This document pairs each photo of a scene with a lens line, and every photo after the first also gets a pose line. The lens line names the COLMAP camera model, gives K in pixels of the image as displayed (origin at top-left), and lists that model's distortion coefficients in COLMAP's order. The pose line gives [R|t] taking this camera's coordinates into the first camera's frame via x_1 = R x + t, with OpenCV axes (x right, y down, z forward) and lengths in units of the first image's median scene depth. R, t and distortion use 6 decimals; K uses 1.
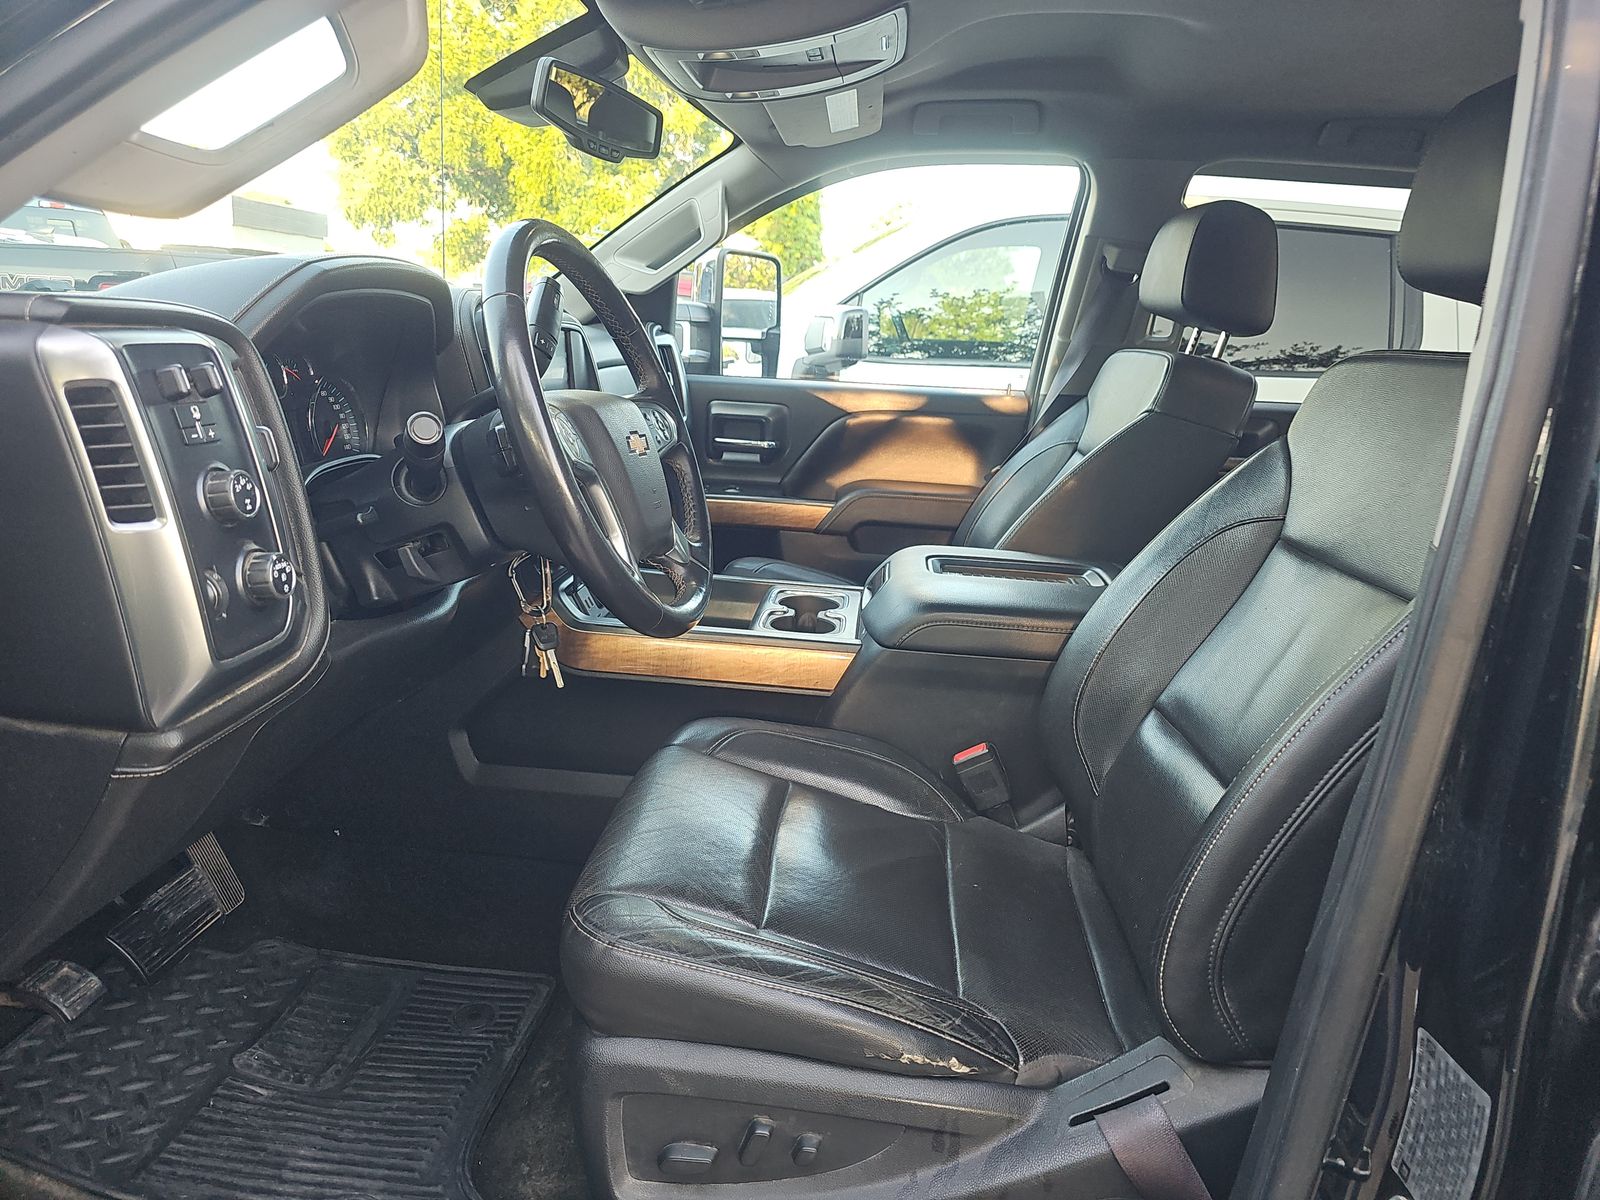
lens RADIAL K [[1081.9, 0, 807.5], [0, 1081.9, 599.4], [0, 0, 1]] dist [0.043570, -0.030927]
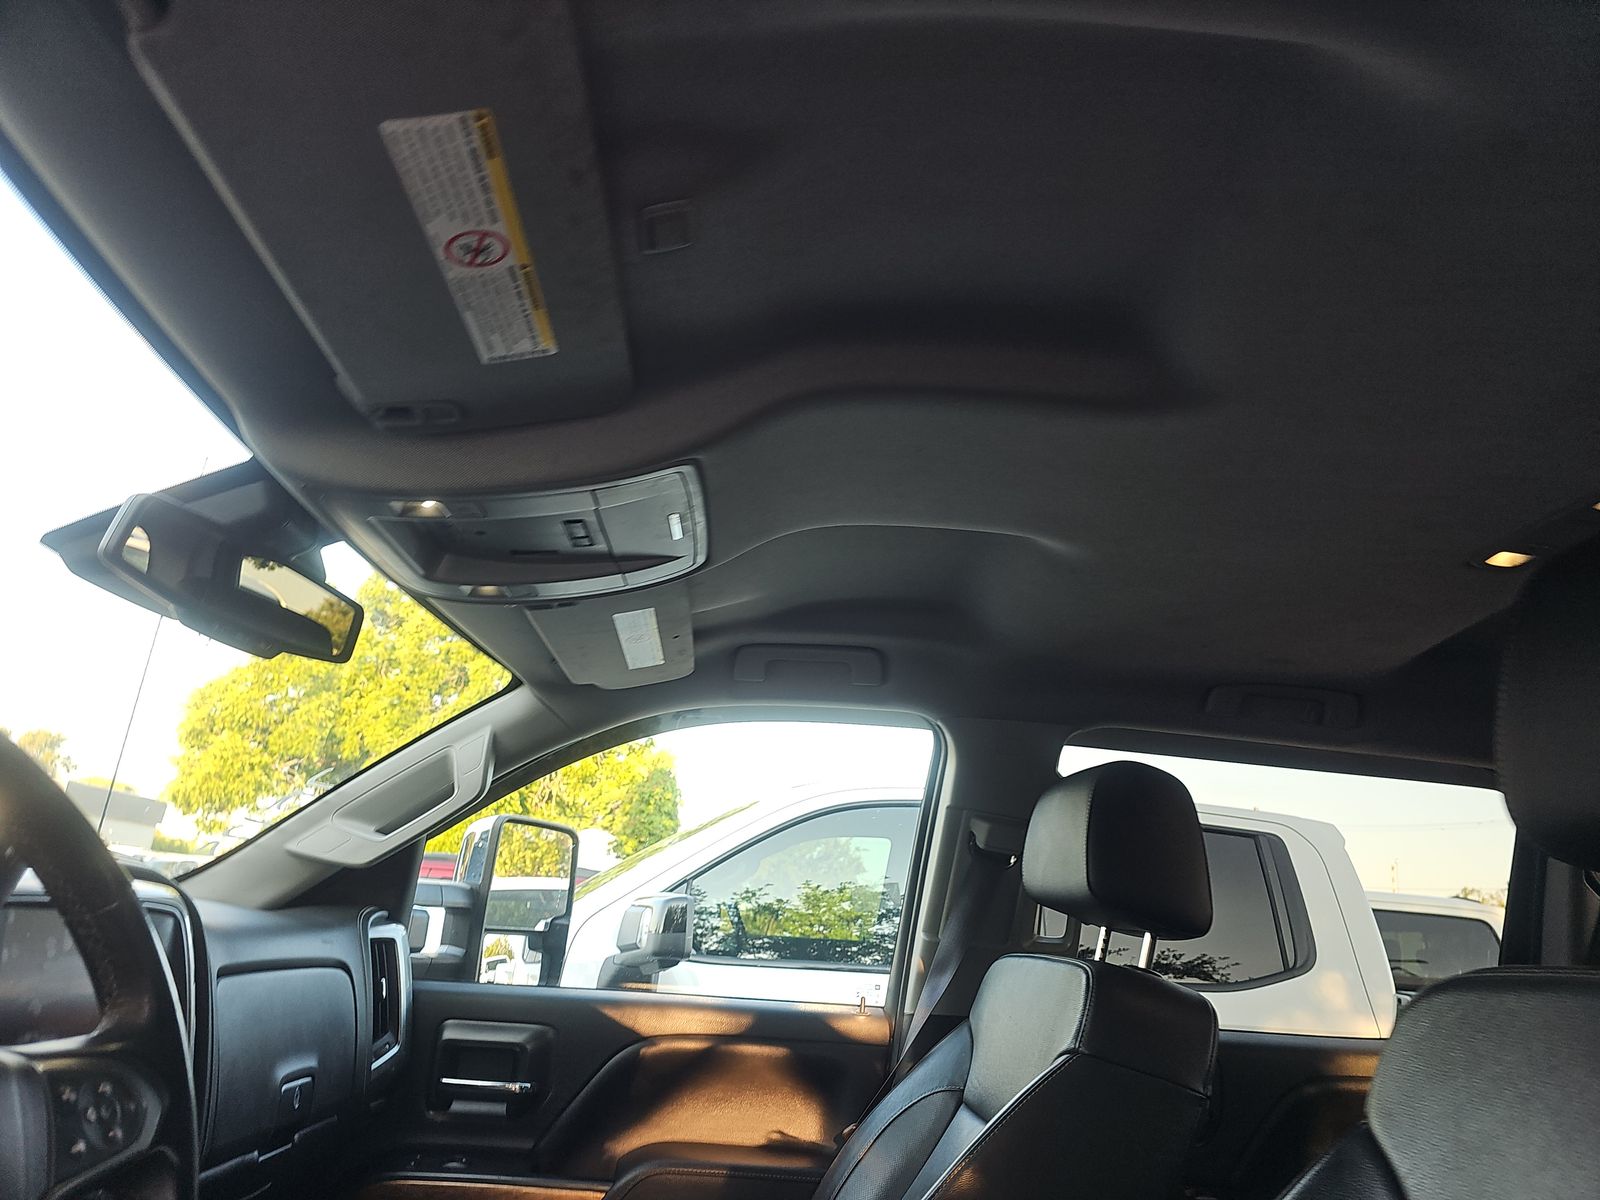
lens RADIAL K [[1081.9, 0, 812.0], [0, 1081.9, 600.1], [0, 0, 1]] dist [0.043570, -0.030927]
pose [[0.991117, 0.053157, 0.121907, 0.044990], [0.016536, 0.860277, -0.509559, -0.052610], [-0.131960, 0.507049, 0.851756, 0.226802]]
